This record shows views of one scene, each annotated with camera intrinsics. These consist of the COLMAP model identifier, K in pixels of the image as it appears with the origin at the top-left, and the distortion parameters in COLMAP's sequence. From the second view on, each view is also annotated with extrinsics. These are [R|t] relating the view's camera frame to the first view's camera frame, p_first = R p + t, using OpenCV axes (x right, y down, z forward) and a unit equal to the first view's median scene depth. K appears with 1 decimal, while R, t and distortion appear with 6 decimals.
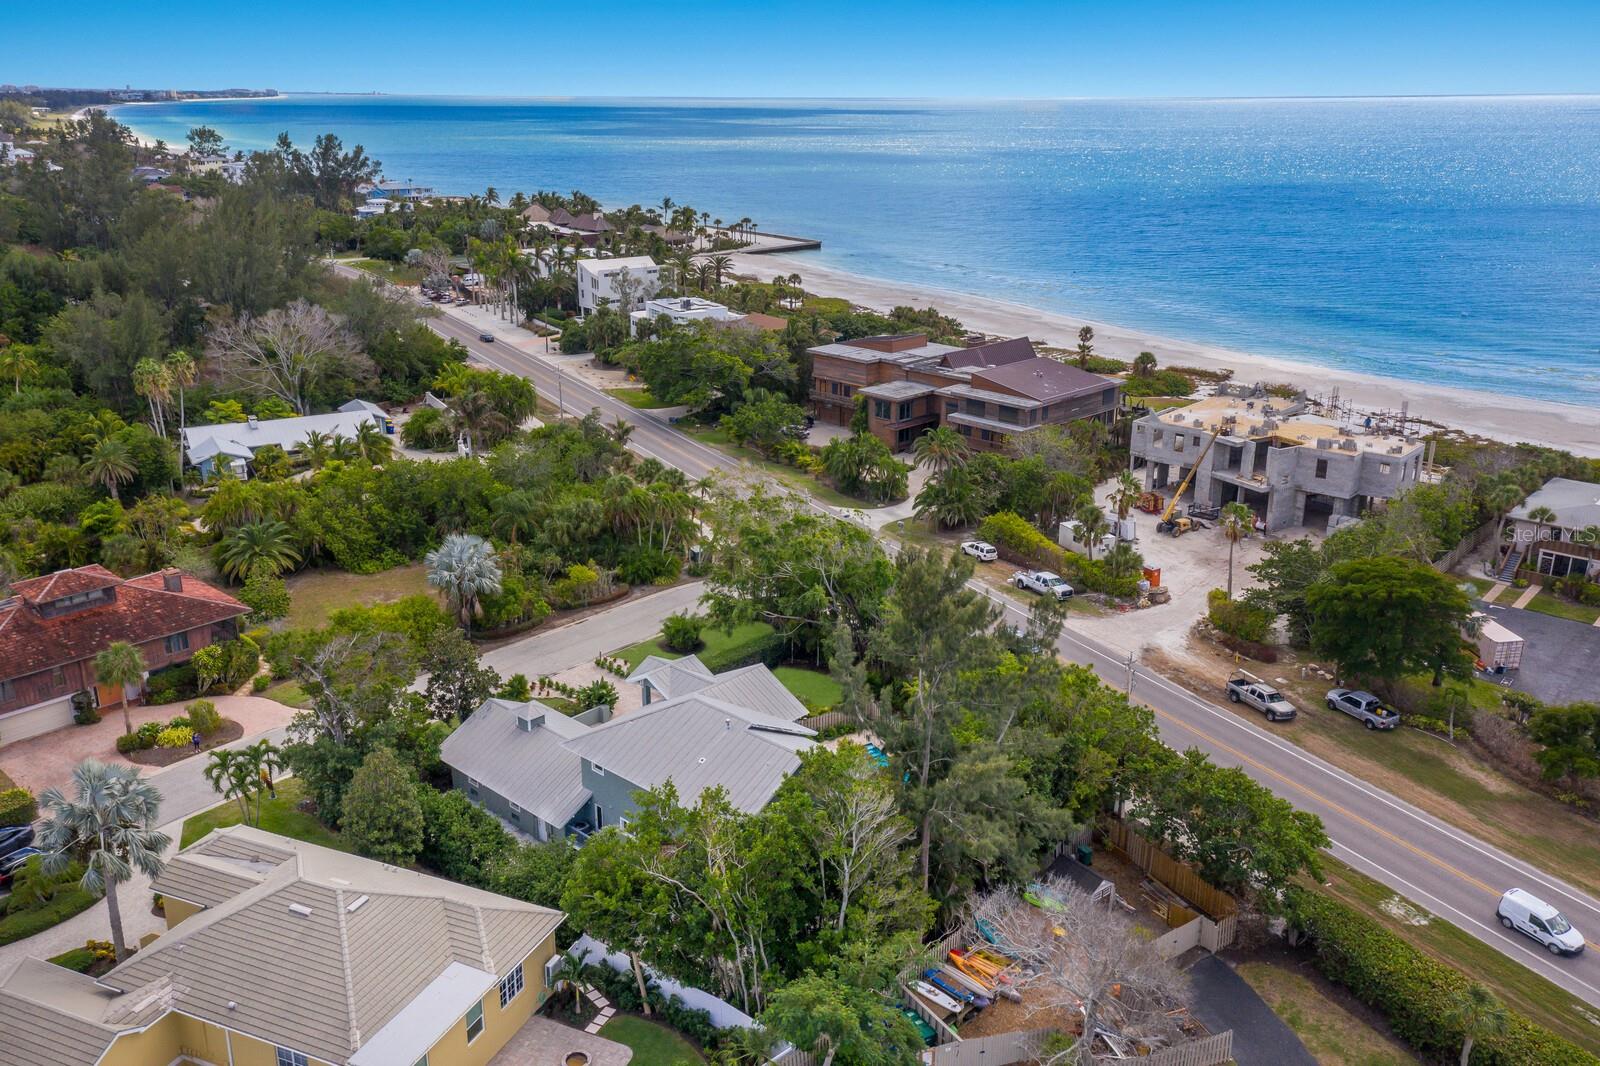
lens RADIAL K [[1322.6, 0, 800.0], [0, 1322.6, 533.0], [0, 0, 1]] dist [0.014237, 0.041738]
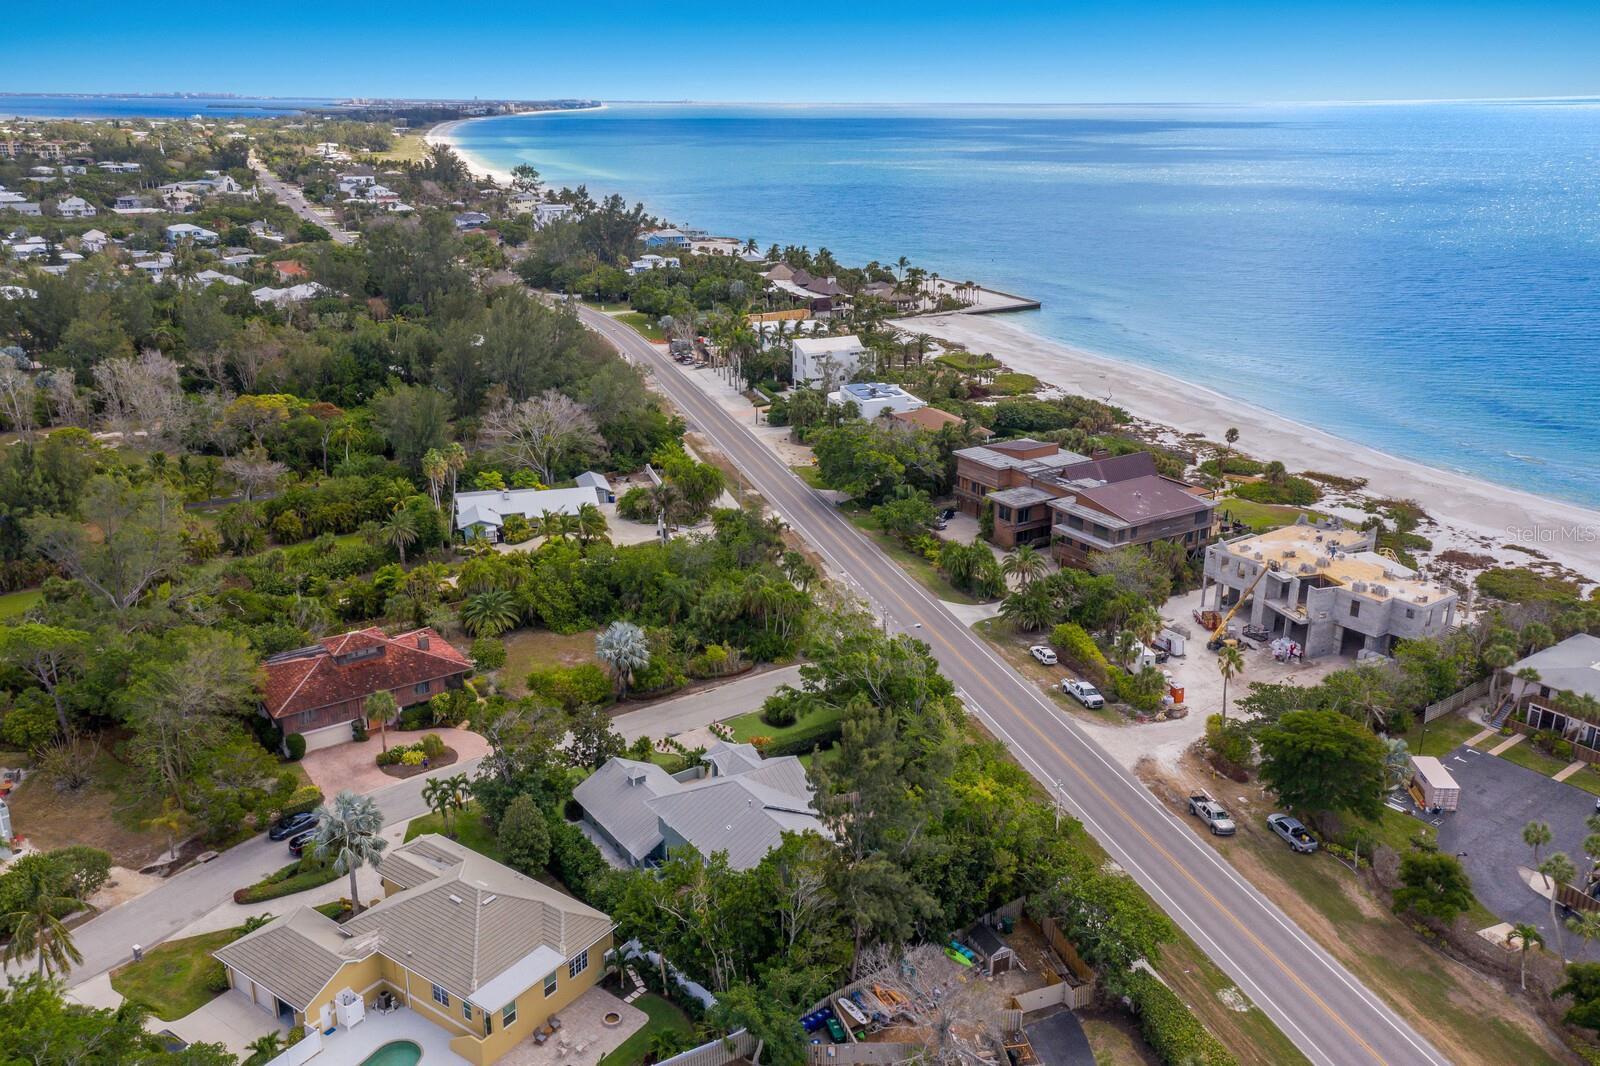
lens RADIAL K [[1322.6, 0, 800.0], [0, 1322.6, 533.0], [0, 0, 1]] dist [0.014237, 0.041738]
pose [[0.975188, 0.069668, -0.210130, 0.176893], [-0.067115, 0.997559, 0.019263, -0.114143], [0.210959, -0.004682, 0.977484, -0.250077]]
